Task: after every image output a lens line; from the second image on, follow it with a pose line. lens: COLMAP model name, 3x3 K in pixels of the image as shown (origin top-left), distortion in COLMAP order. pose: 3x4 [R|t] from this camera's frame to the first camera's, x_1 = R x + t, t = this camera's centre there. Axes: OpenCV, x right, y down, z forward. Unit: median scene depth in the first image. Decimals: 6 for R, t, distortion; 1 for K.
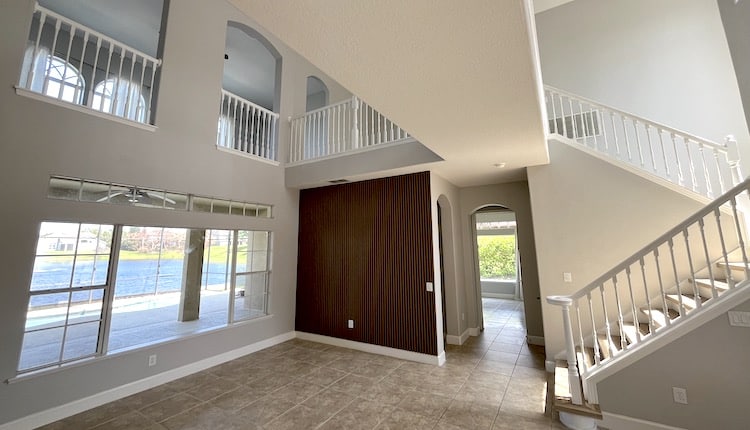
lens RADIAL K [[303.8, 0, 359.5], [0, 303.8, 196.4], [0, 0, 1]] dist [0.000465, 0.000043]
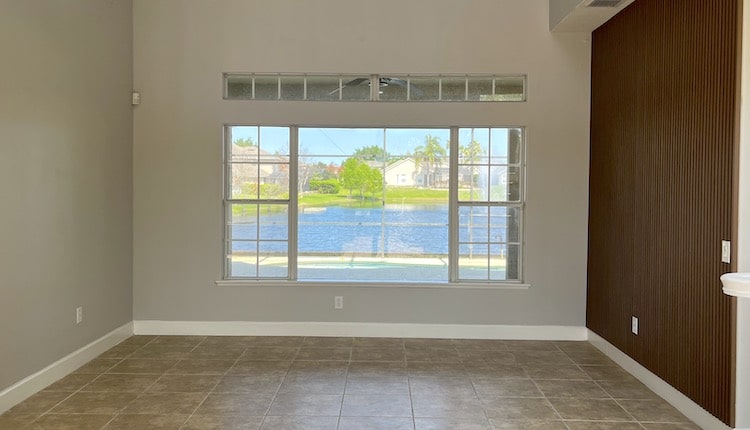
lens RADIAL K [[718.6, 0, 375.3], [0, 718.6, 213.3], [0, 0, 1]] dist [0.061588, 0.000000]
pose [[0.484411, 0.044954, -0.873685, 0.878210], [0.119333, 0.985949, 0.116894, 0.115469], [0.866663, -0.160884, 0.472240, 0.254701]]
